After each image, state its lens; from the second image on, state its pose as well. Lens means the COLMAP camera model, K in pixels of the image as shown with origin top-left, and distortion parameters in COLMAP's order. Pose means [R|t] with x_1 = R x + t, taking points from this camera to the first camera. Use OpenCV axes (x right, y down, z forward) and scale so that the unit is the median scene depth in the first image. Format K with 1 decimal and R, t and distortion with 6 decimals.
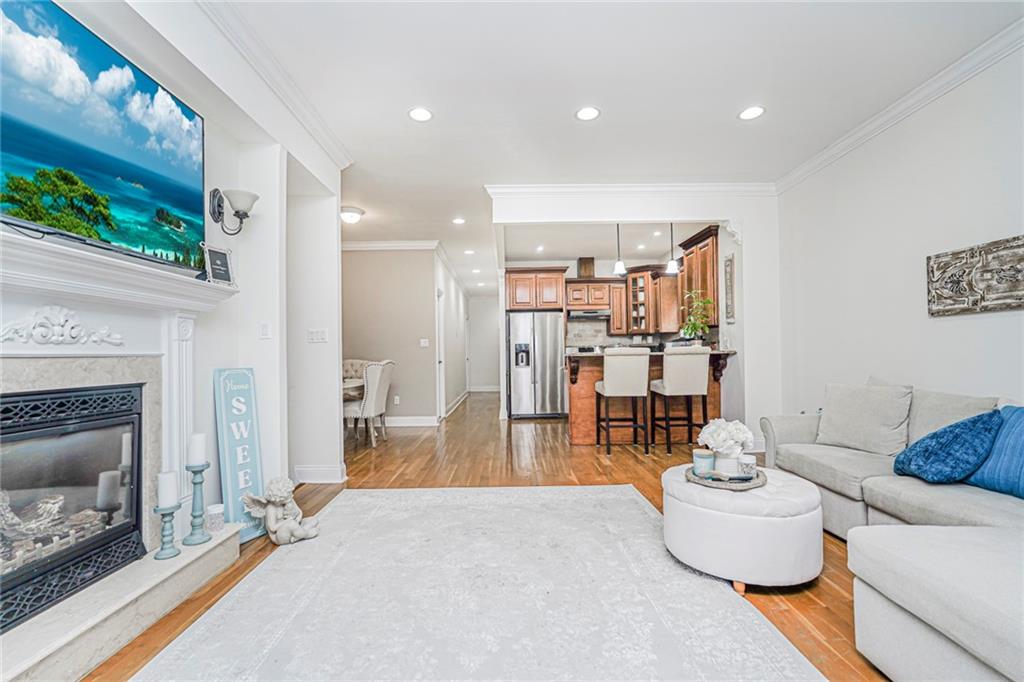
lens RADIAL K [[450.0, 0, 511.4], [0, 450.0, 345.9], [0, 0, 1]] dist [-0.019680, 0.010709]
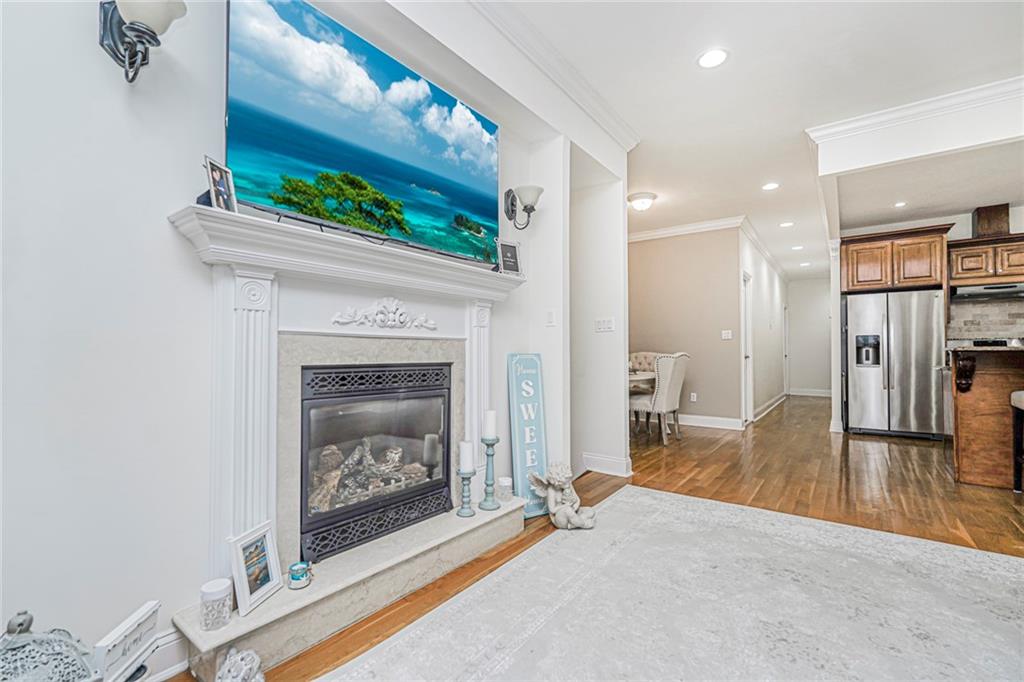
lens RADIAL K [[450.0, 0, 511.4], [0, 450.0, 345.9], [0, 0, 1]] dist [-0.019680, 0.010709]
pose [[0.794540, 0.006330, -0.607179, 0.008043], [-0.001618, 0.999964, 0.008309, 0.015166], [0.607210, -0.005619, 0.794522, 0.082964]]
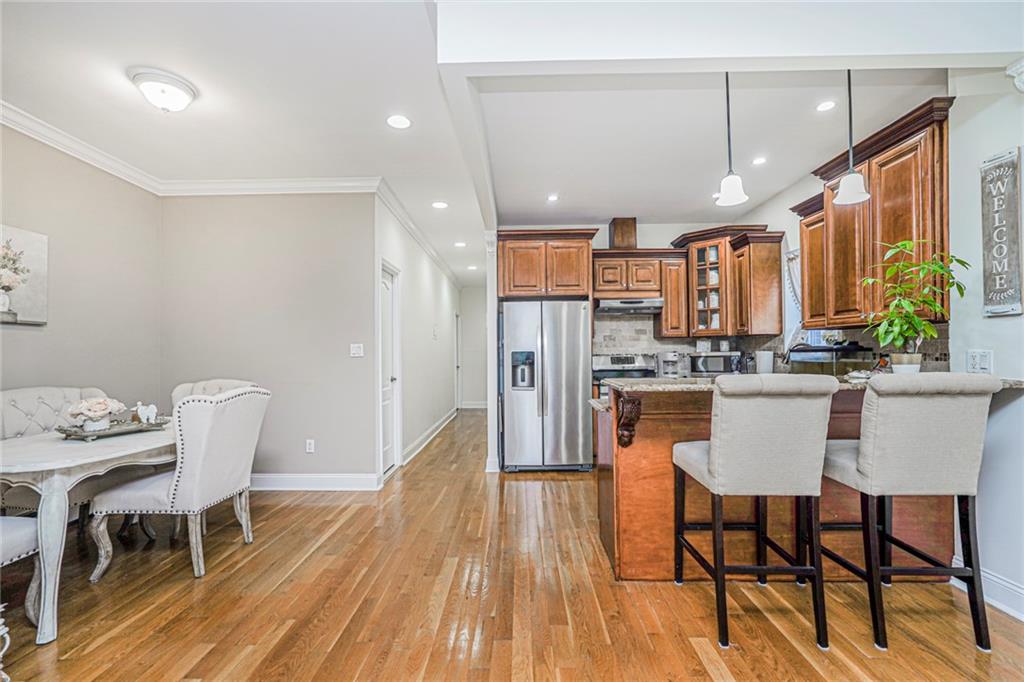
lens RADIAL K [[450.0, 0, 511.4], [0, 450.0, 345.9], [0, 0, 1]] dist [-0.019680, 0.010709]
pose [[0.999682, 0.006494, -0.024372, 0.044684], [-0.006502, 0.999979, -0.000259, -0.023662], [0.024370, 0.000417, 0.999703, 0.731045]]
